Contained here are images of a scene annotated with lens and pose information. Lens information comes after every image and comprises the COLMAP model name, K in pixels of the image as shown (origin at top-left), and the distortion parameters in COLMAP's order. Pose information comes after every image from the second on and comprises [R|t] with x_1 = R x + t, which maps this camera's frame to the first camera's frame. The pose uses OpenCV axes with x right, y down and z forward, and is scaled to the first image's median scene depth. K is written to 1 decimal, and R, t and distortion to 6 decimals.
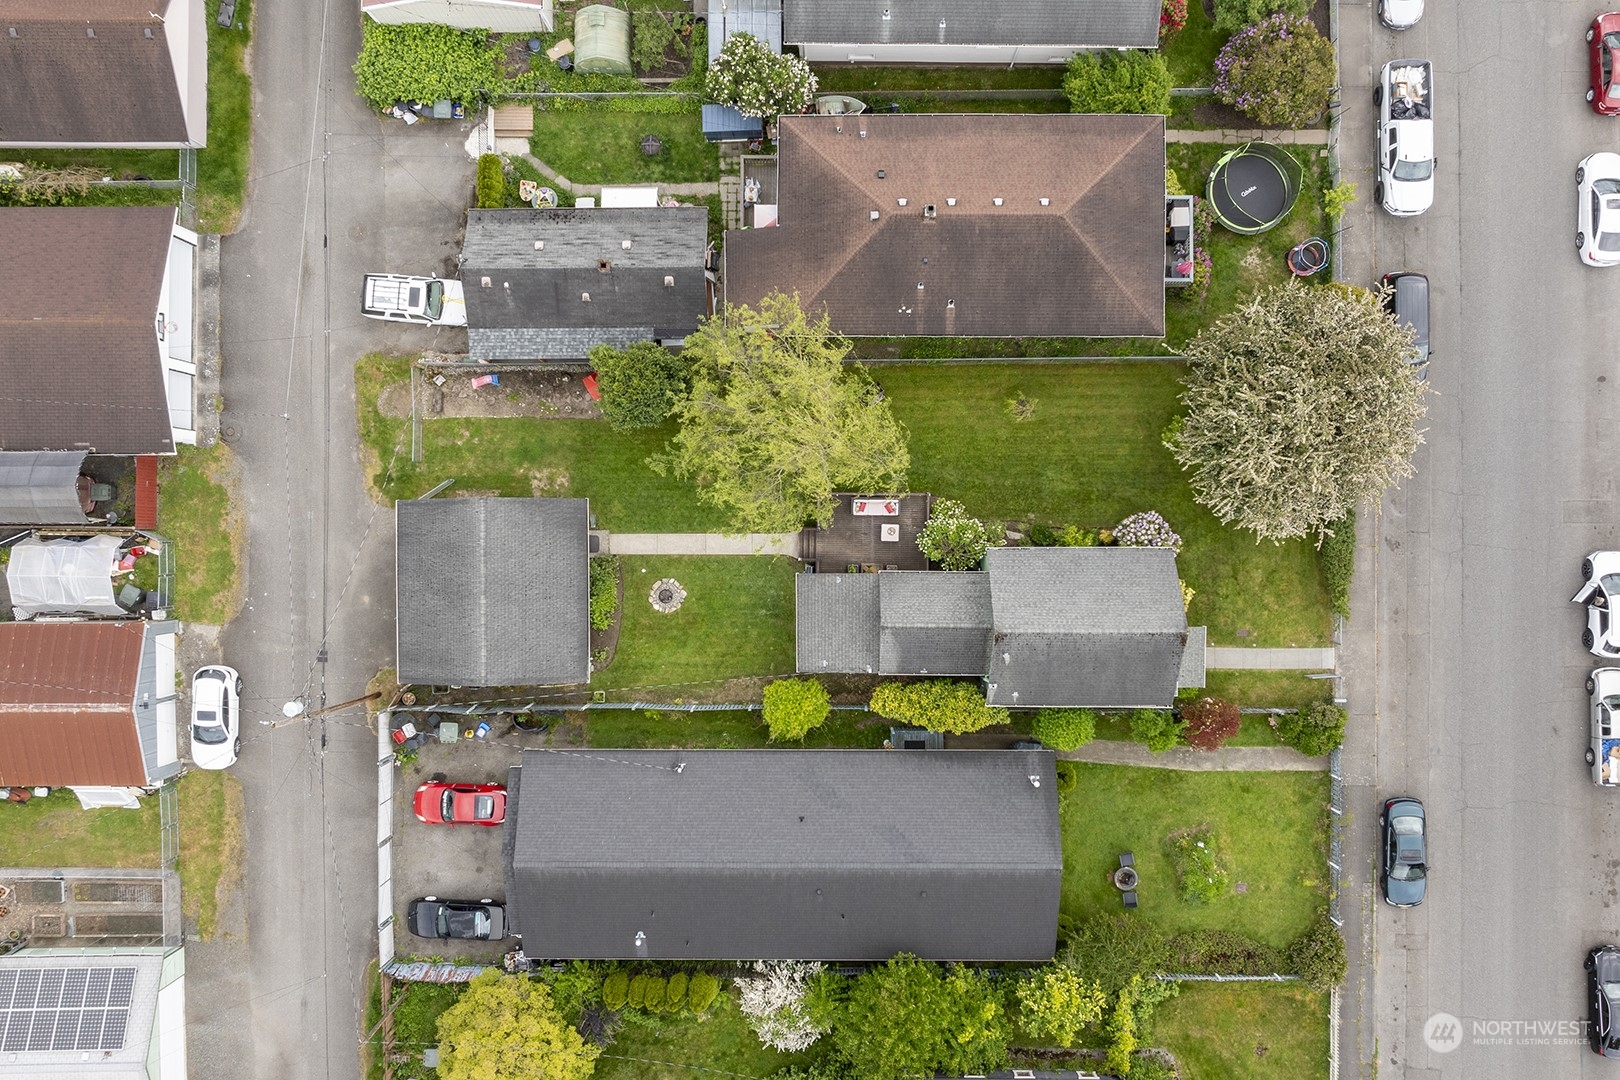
lens RADIAL K [[1362.9, 0, 810.0], [0, 1362.9, 540.0], [0, 0, 1]] dist [-0.019866, 0.004852]
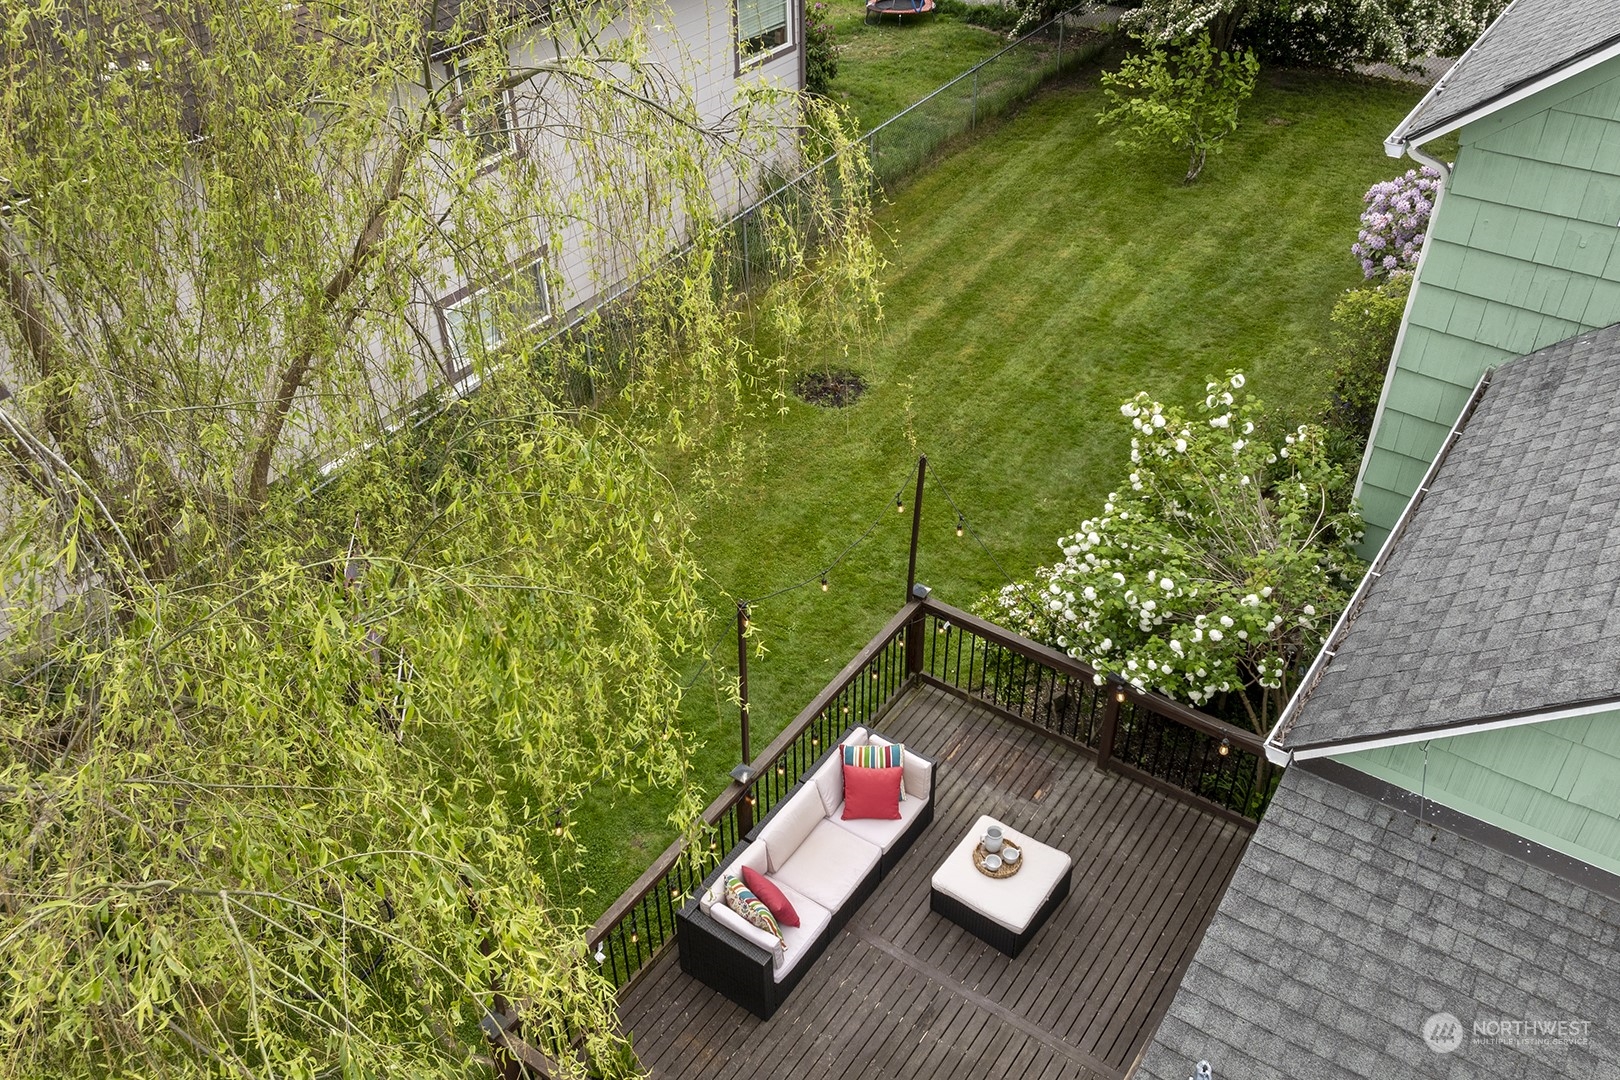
lens RADIAL K [[1362.9, 0, 810.0], [0, 1362.9, 540.0], [0, 0, 1]] dist [-0.019866, 0.004852]
pose [[0.561983, -0.498374, 0.660150, -0.039952], [0.827093, 0.329318, -0.455485, 0.035785], [0.009603, 0.801981, 0.597273, 0.859212]]
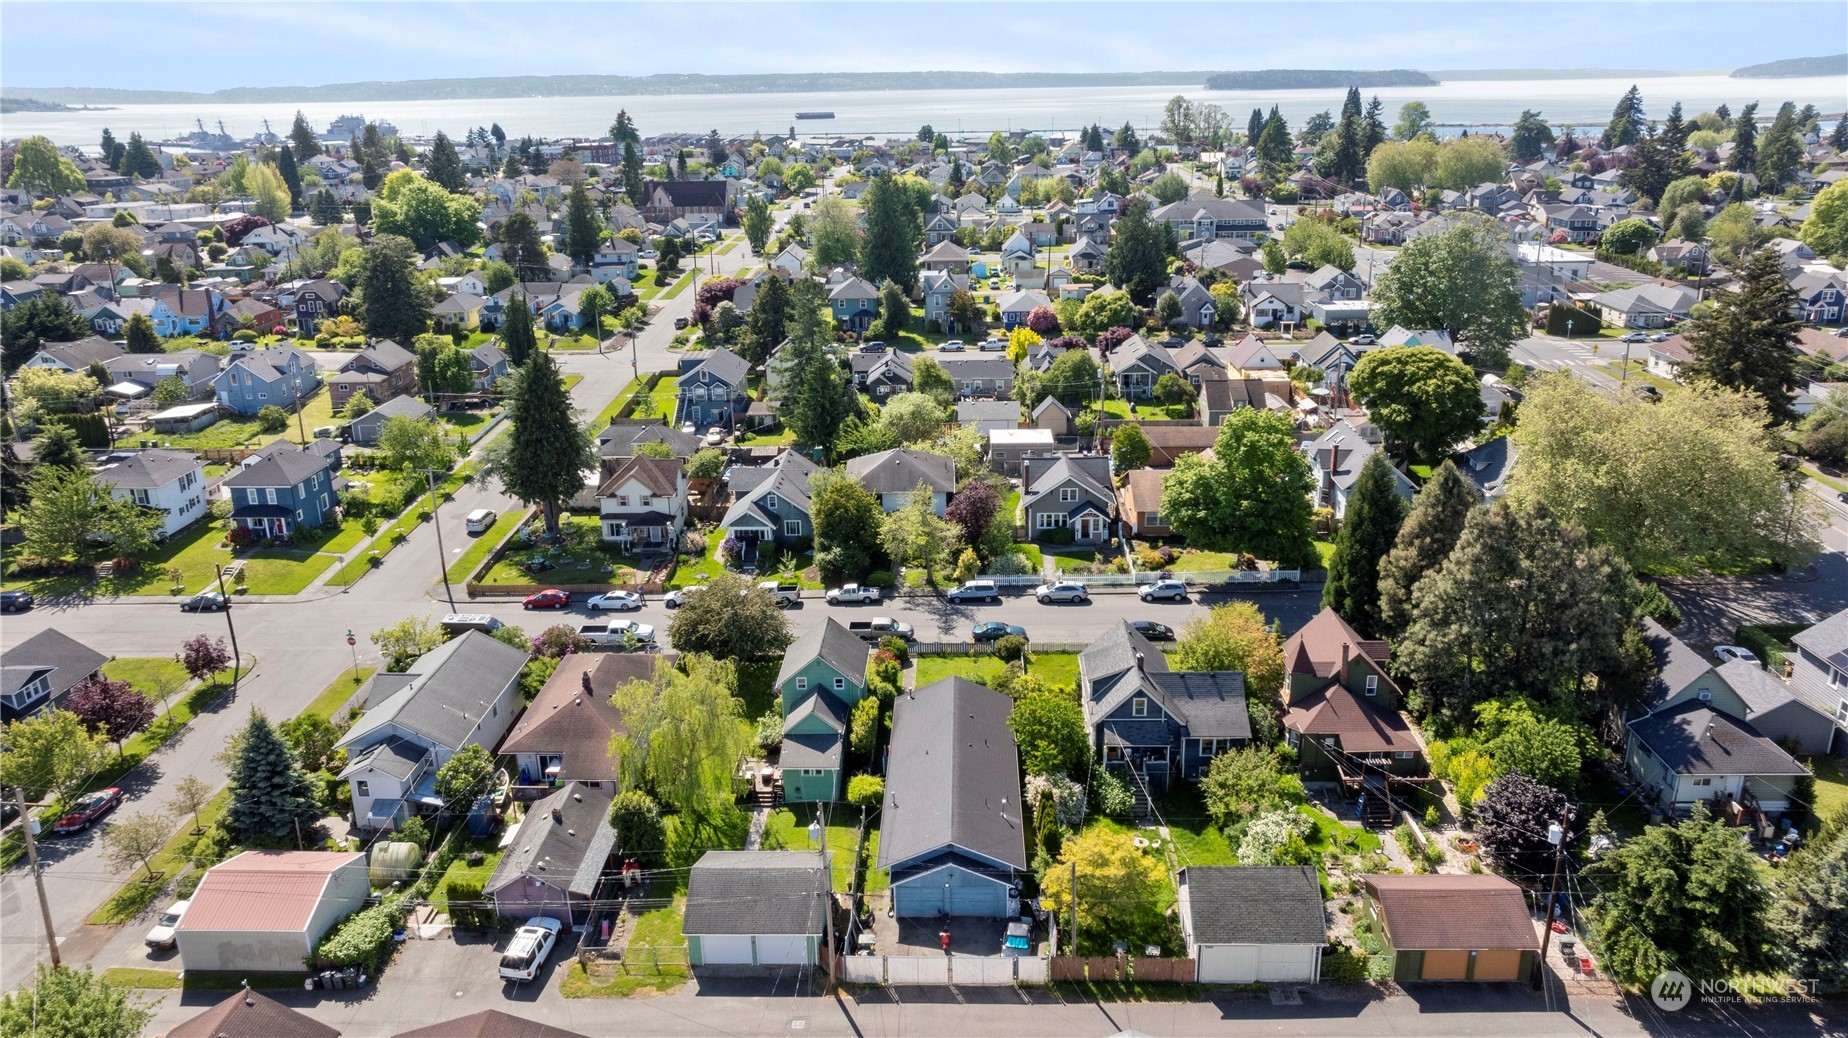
lens RADIAL K [[1281.2, 0, 924.0], [0, 1281.2, 519.0], [0, 0, 1]] dist [0.033132, -0.143927]
pose [[0.024172, -0.311184, 0.950042, -1.301169], [0.999492, -0.012221, -0.029433, 0.234925], [0.020770, 0.950271, 0.310730, 0.236703]]
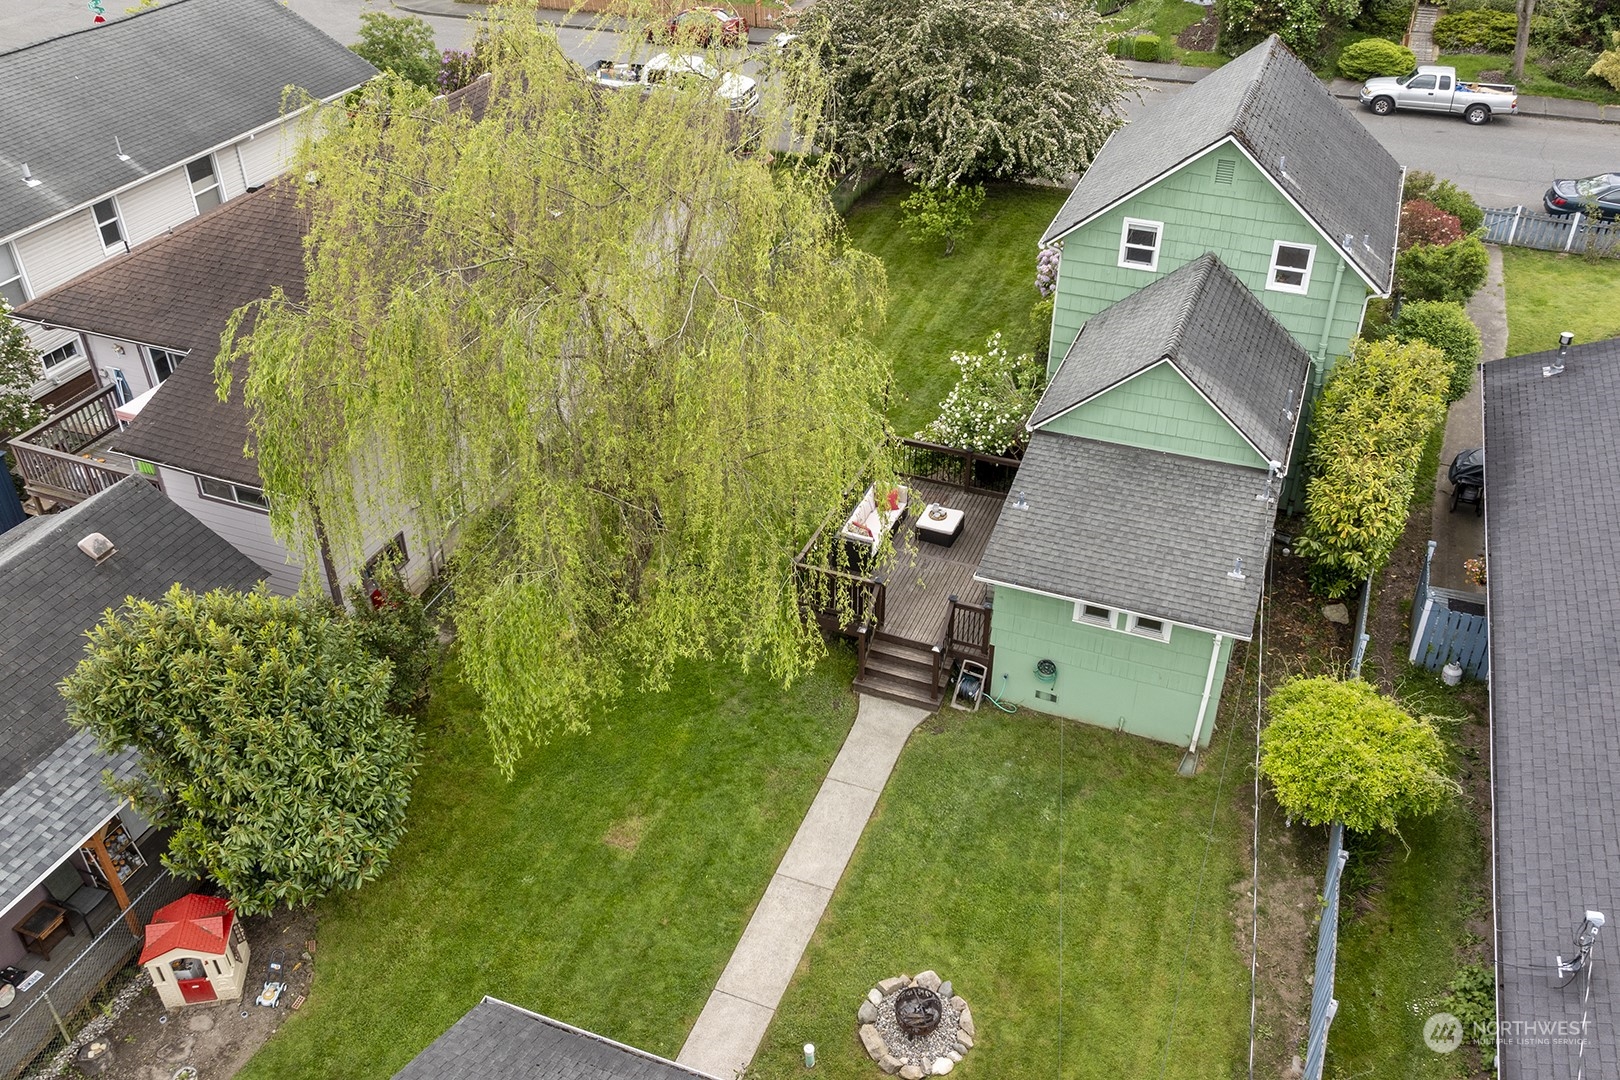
lens RADIAL K [[1362.9, 0, 810.0], [0, 1362.9, 540.0], [0, 0, 1]] dist [-0.019866, 0.004852]
pose [[0.367572, -0.519385, 0.771447, -0.291428], [0.929984, 0.201314, -0.307574, 0.089928], [0.004446, 0.830489, 0.557017, 0.751372]]
